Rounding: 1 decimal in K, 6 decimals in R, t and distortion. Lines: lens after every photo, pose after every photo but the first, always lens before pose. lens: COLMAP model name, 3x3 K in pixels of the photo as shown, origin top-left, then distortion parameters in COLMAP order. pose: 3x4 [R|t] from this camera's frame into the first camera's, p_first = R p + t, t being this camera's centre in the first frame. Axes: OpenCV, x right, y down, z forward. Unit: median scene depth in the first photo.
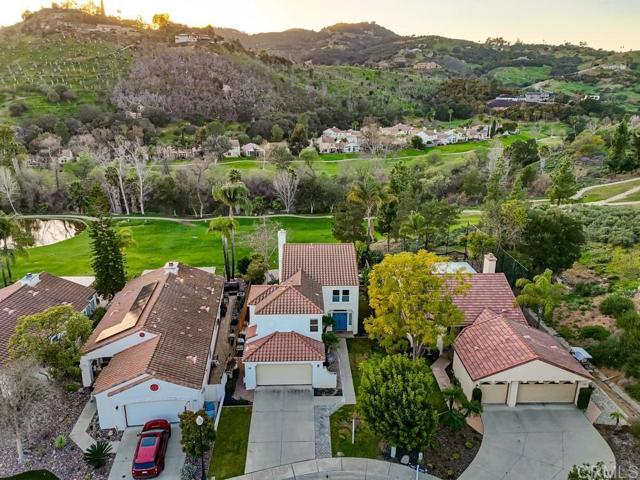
lens RADIAL K [[467.8, 0, 319.5], [0, 467.8, 241.7], [0, 0, 1]] dist [0.063965, -0.055519]
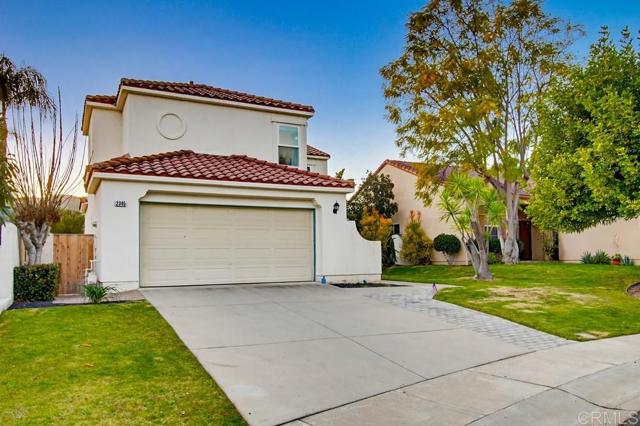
lens RADIAL K [[501.8, 0, 325.4], [0, 501.8, 243.3], [0, 0, 1]] dist [0.003100, -0.011161]
pose [[0.903904, 0.001103, 0.427734, -0.020272], [0.146944, 0.938335, -0.312946, 0.049187], [-0.401703, 0.345726, 0.848003, 0.086363]]
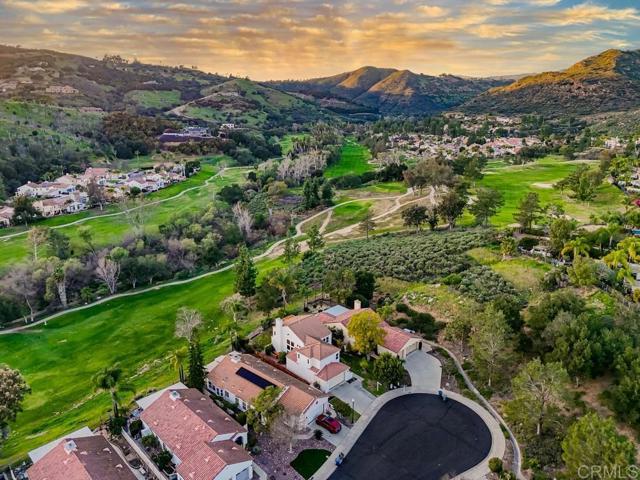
lens RADIAL K [[467.8, 0, 318.7], [0, 467.8, 240.8], [0, 0, 1]] dist [0.063965, -0.055519]
pose [[0.736554, -0.198777, 0.646511, -0.188405], [0.207867, 0.976107, 0.063298, -0.070185], [-0.643646, 0.087766, 0.760275, -0.097344]]
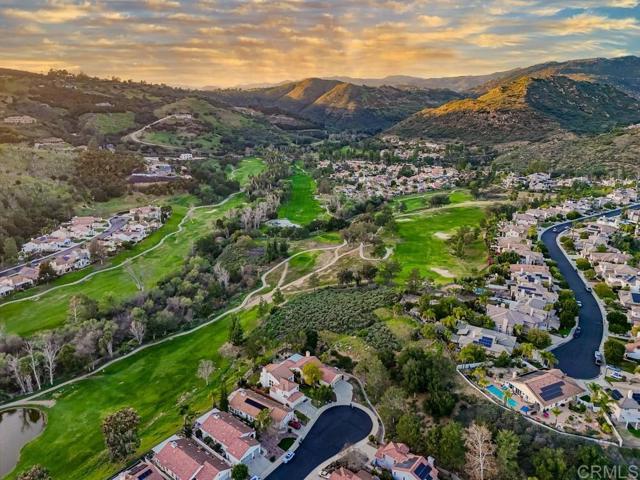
lens RADIAL K [[467.8, 0, 317.5], [0, 467.8, 241.8], [0, 0, 1]] dist [0.063965, -0.055519]
pose [[0.660959, -0.227224, 0.715194, -0.348738], [0.229503, 0.968598, 0.095633, -0.195694], [-0.714465, 0.100930, 0.692353, -0.296673]]
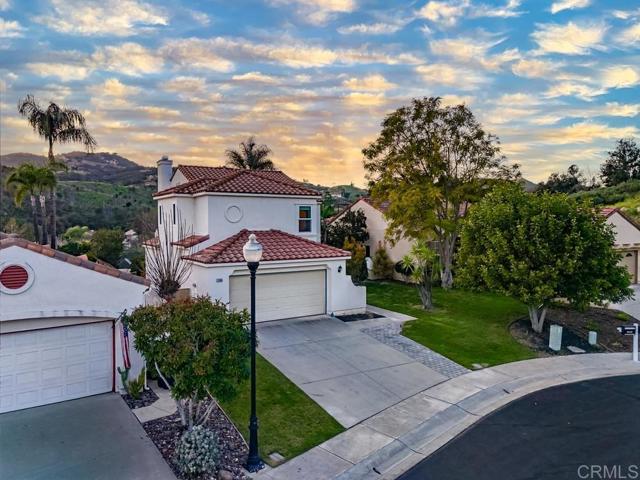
lens RADIAL K [[467.8, 0, 320.7], [0, 467.8, 240.8], [0, 0, 1]] dist [0.063965, -0.055519]
pose [[0.869246, -0.026418, 0.493673, -0.035826], [0.158017, 0.961037, -0.226803, 0.043284], [-0.468446, 0.275156, 0.839552, 0.066412]]
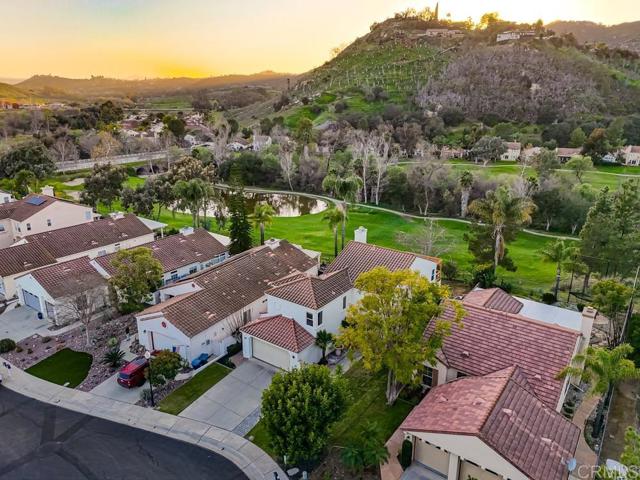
lens RADIAL K [[467.8, 0, 320.1], [0, 467.8, 241.4], [0, 0, 1]] dist [0.063965, -0.055519]
pose [[0.793669, 0.189158, -0.578195, 0.071509], [-0.189759, 0.979988, 0.060131, -0.006467], [0.577998, 0.061994, 0.813680, 0.023483]]
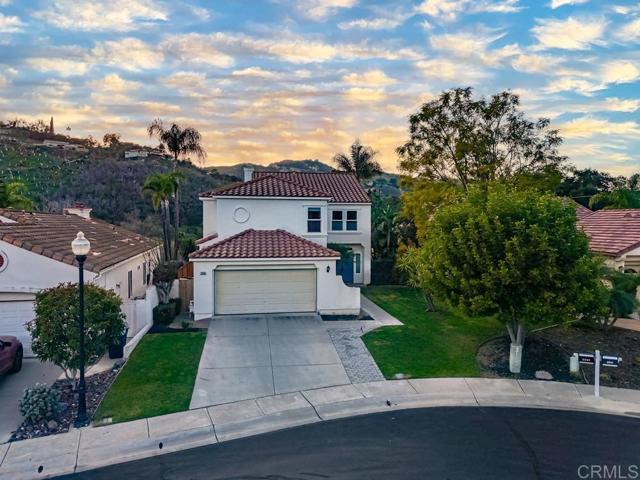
lens RADIAL K [[467.8, 0, 321.6], [0, 467.8, 241.6], [0, 0, 1]] dist [0.063965, -0.055519]
pose [[0.993278, -0.005527, 0.115624, -0.009177], [0.036324, 0.963289, -0.265997, 0.046703], [-0.109909, 0.268409, 0.957014, 0.056112]]
